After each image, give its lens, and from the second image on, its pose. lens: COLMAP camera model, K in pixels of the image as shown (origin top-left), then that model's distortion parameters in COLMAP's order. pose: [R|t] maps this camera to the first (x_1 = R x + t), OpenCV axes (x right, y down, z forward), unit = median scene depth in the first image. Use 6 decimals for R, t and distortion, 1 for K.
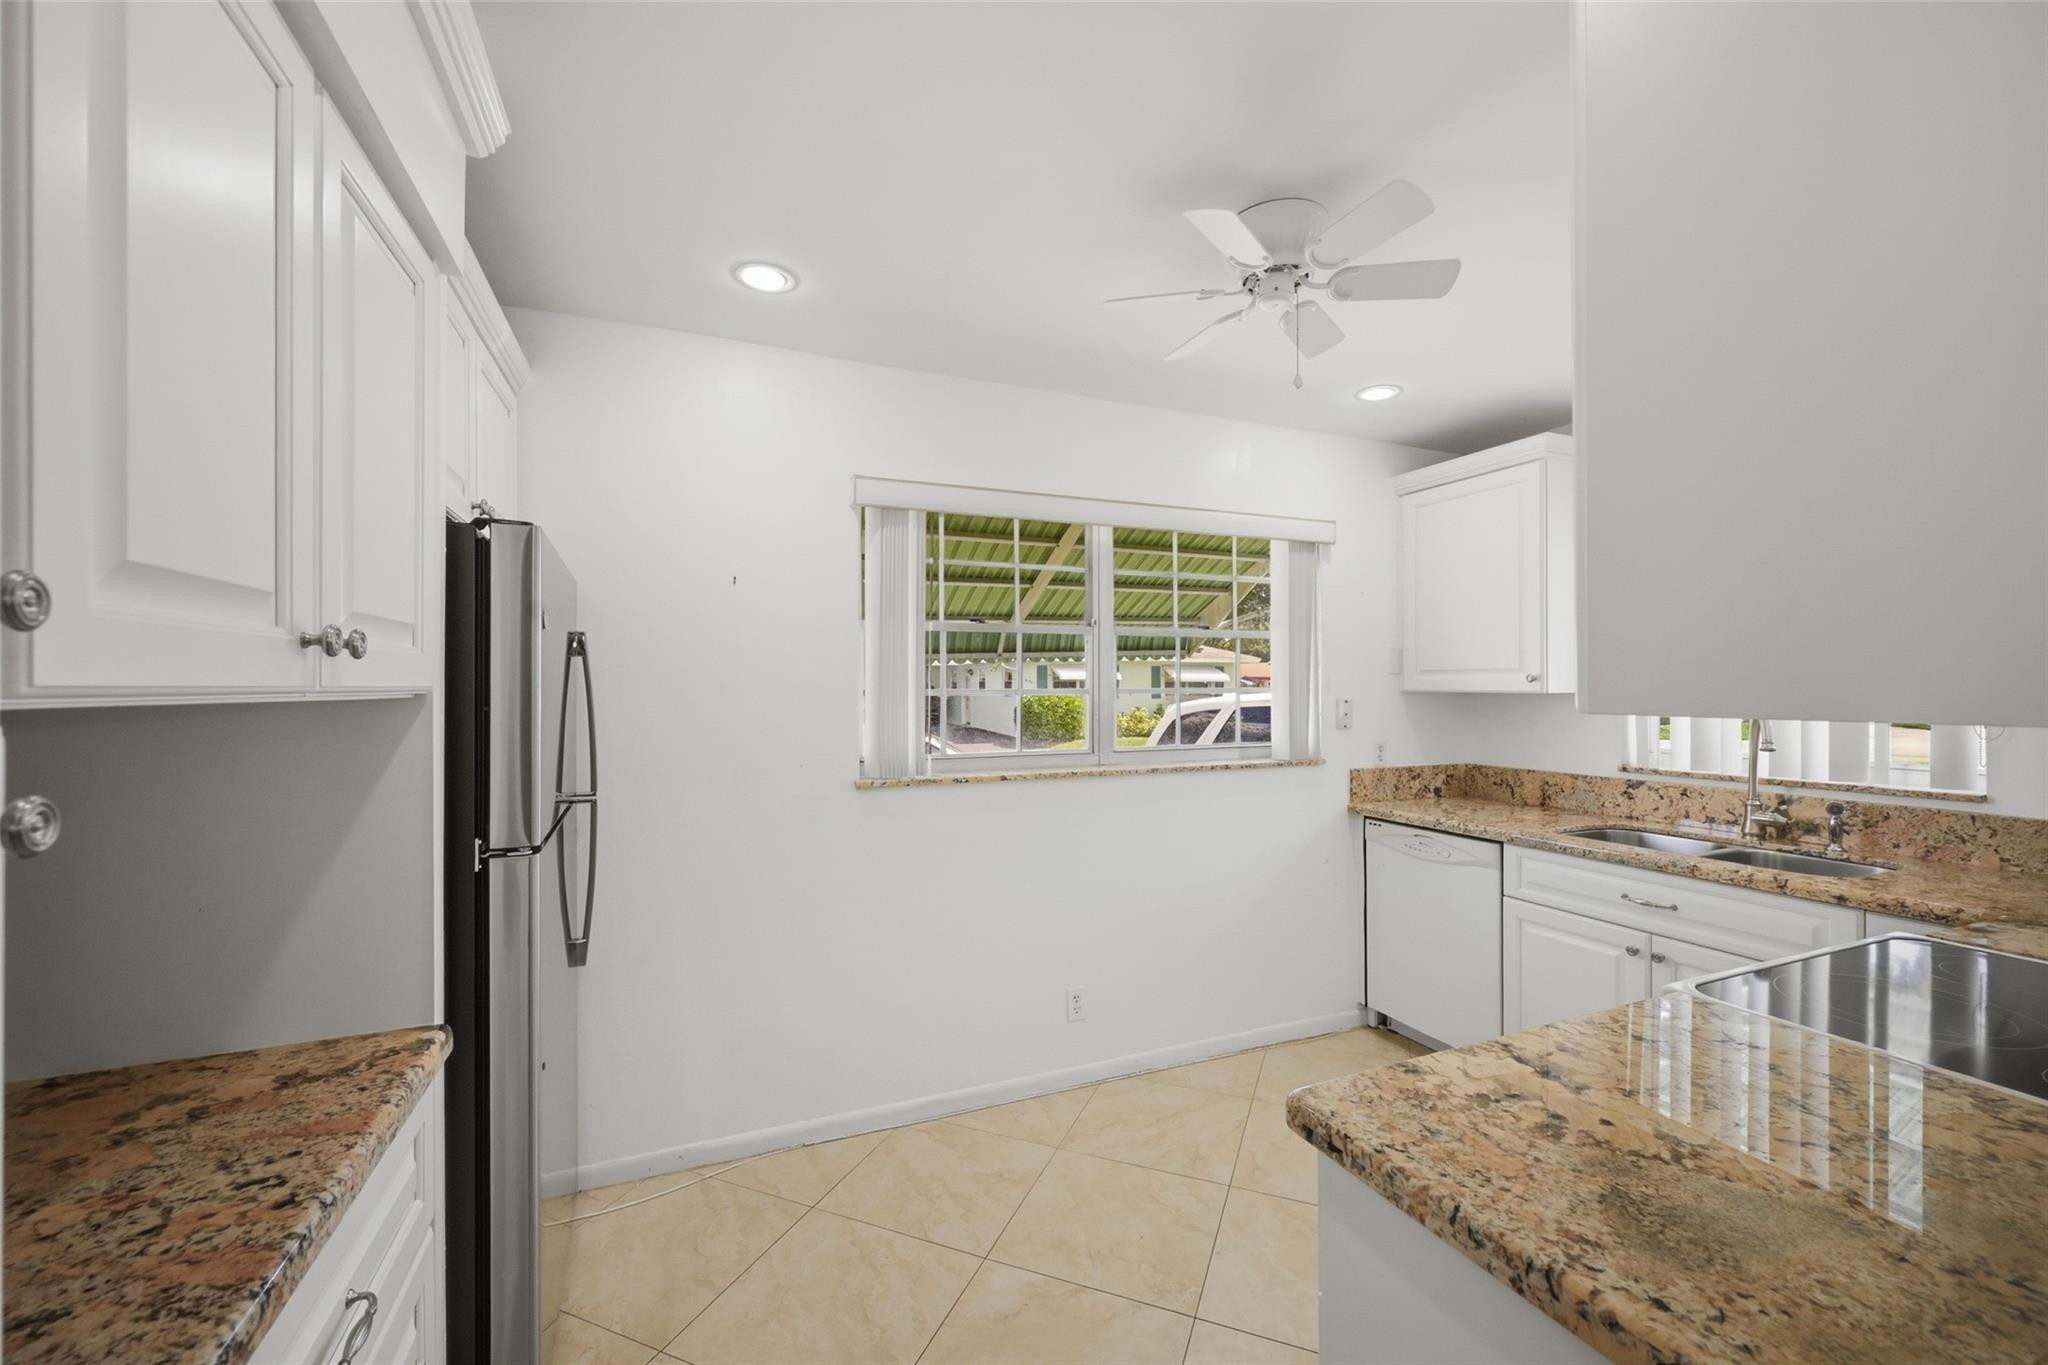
lens RADIAL K [[811.9, 0, 1031.9], [0, 811.9, 686.2], [0, 0, 1]] dist [-0.000952, -0.000543]
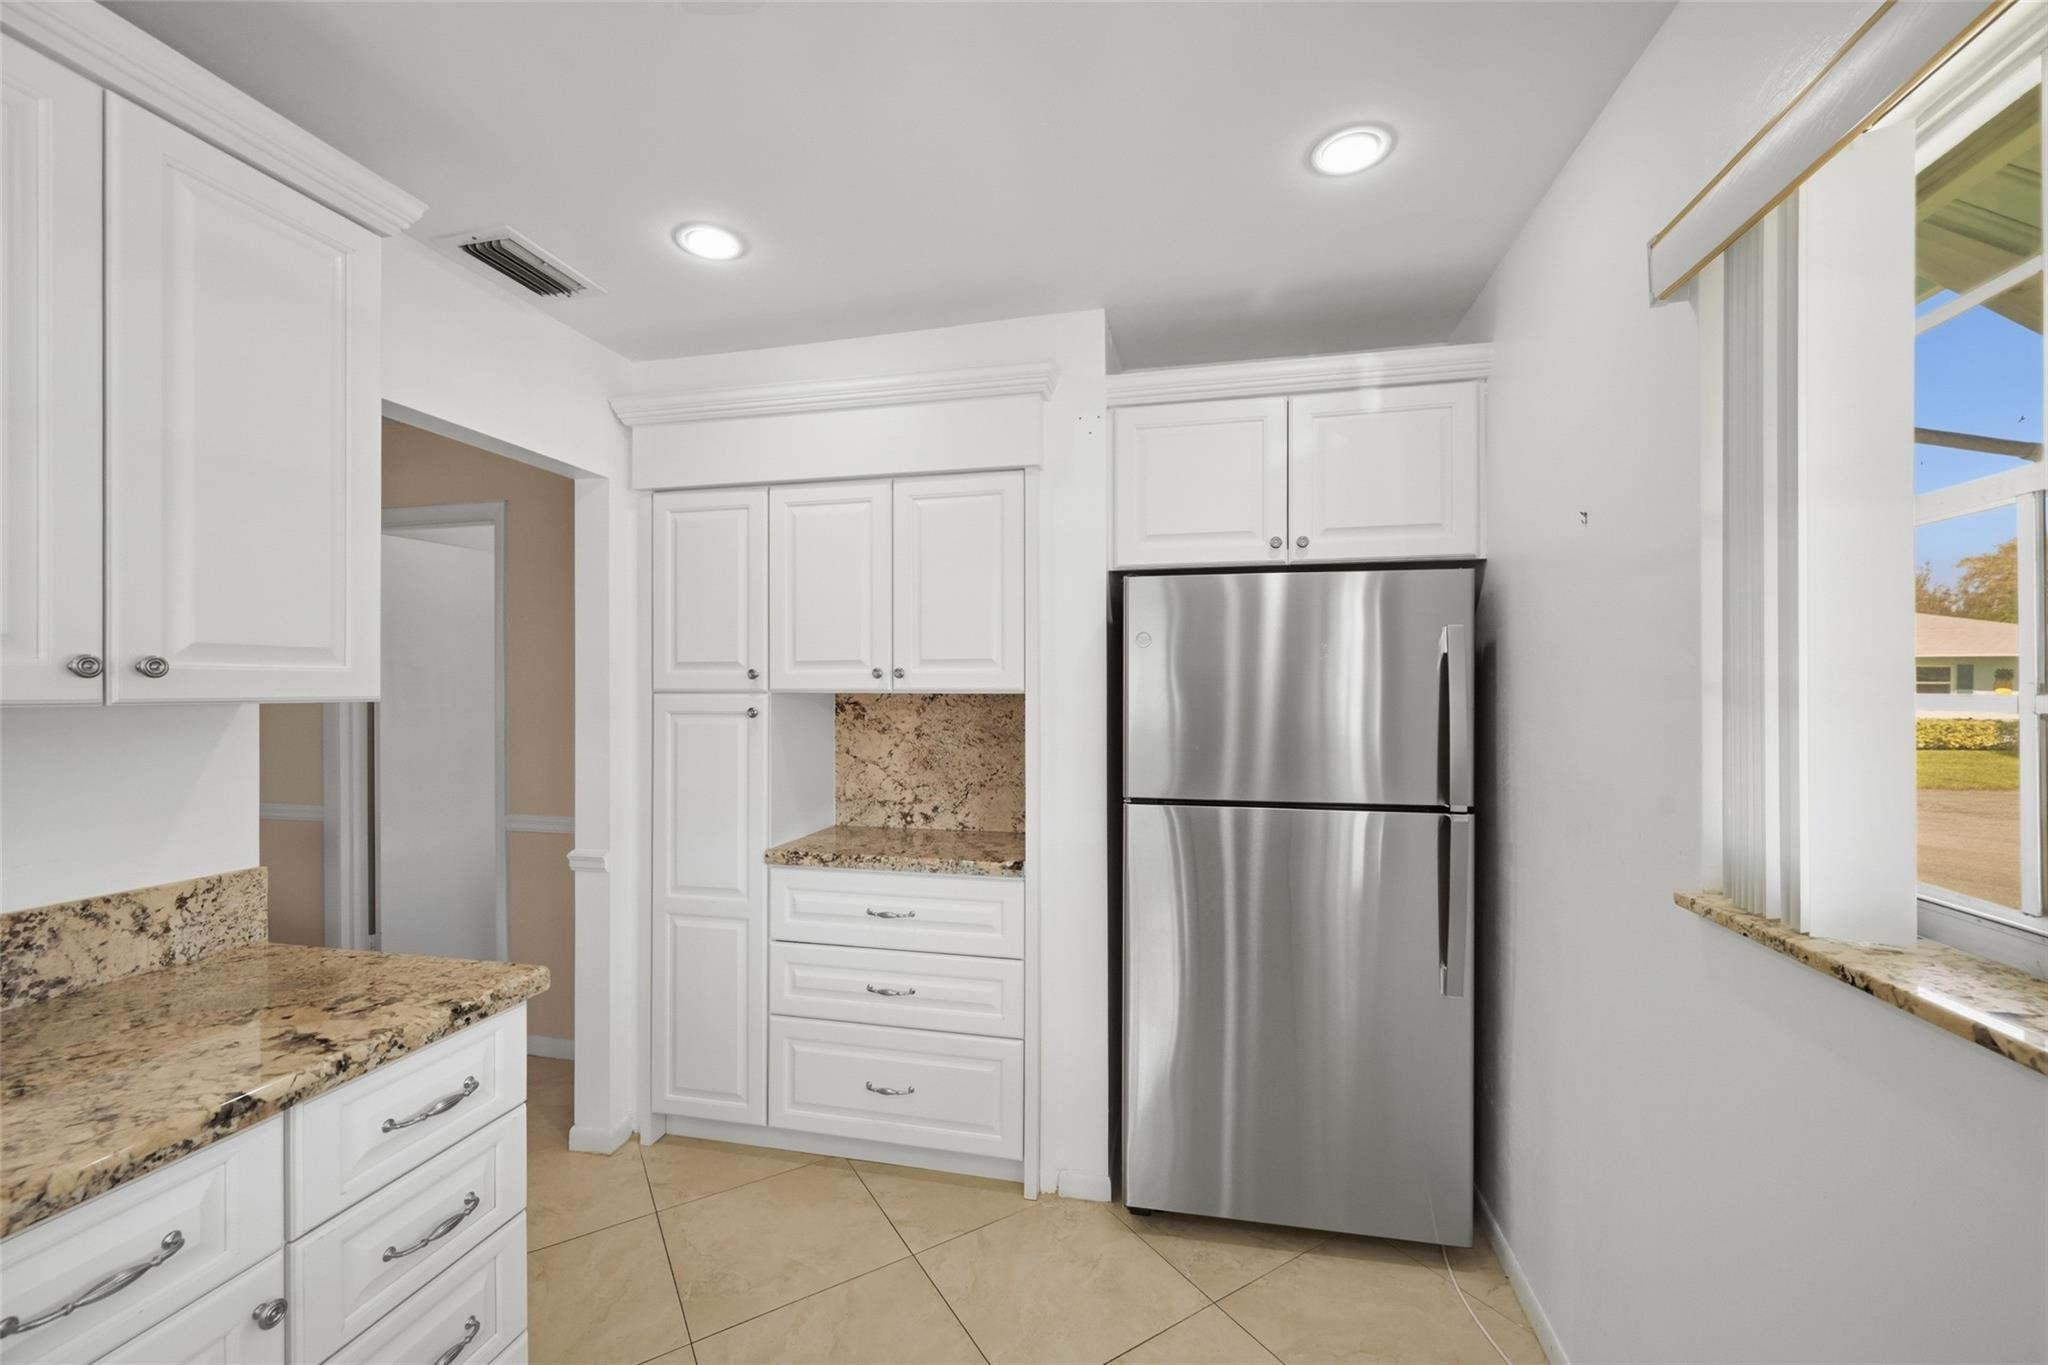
lens RADIAL K [[811.9, 0, 1027.2], [0, 811.9, 689.7], [0, 0, 1]] dist [-0.000952, -0.000543]
pose [[-0.586573, 0.004682, -0.809882, 0.400560], [0.005366, 0.999984, 0.001895, 0.002440], [0.809878, -0.003234, -0.586589, 1.033448]]
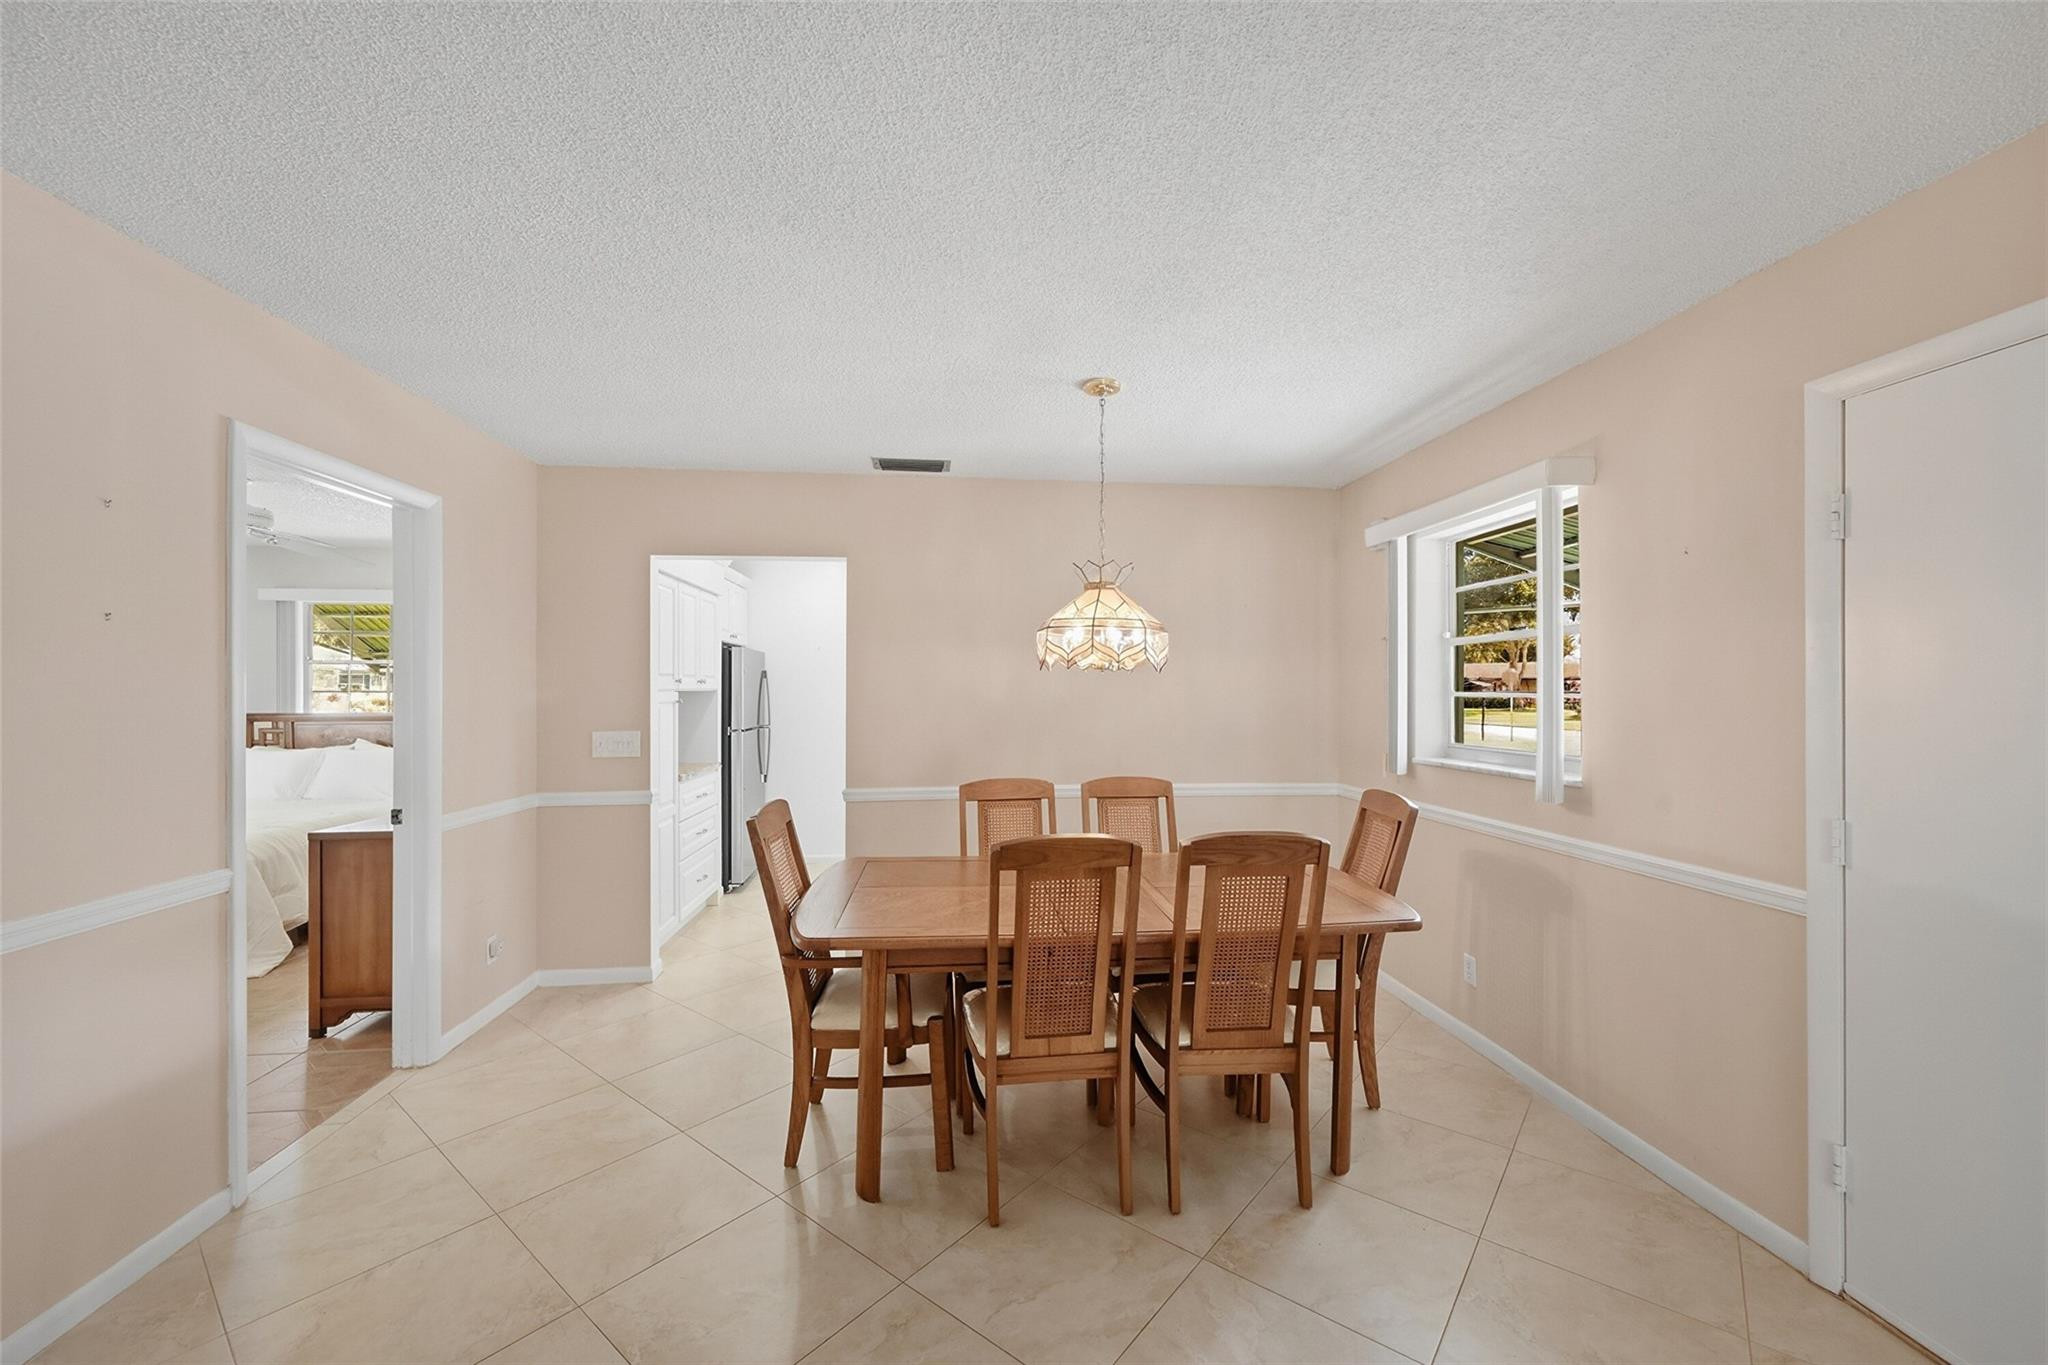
lens RADIAL K [[811.9, 0, 1028.6], [0, 811.9, 686.6], [0, 0, 1]] dist [-0.000952, -0.000543]
pose [[0.956347, 0.002218, -0.292224, 0.046065], [-0.002913, 0.999994, -0.001945, -0.000136], [0.292217, 0.002711, 0.956348, -0.057952]]
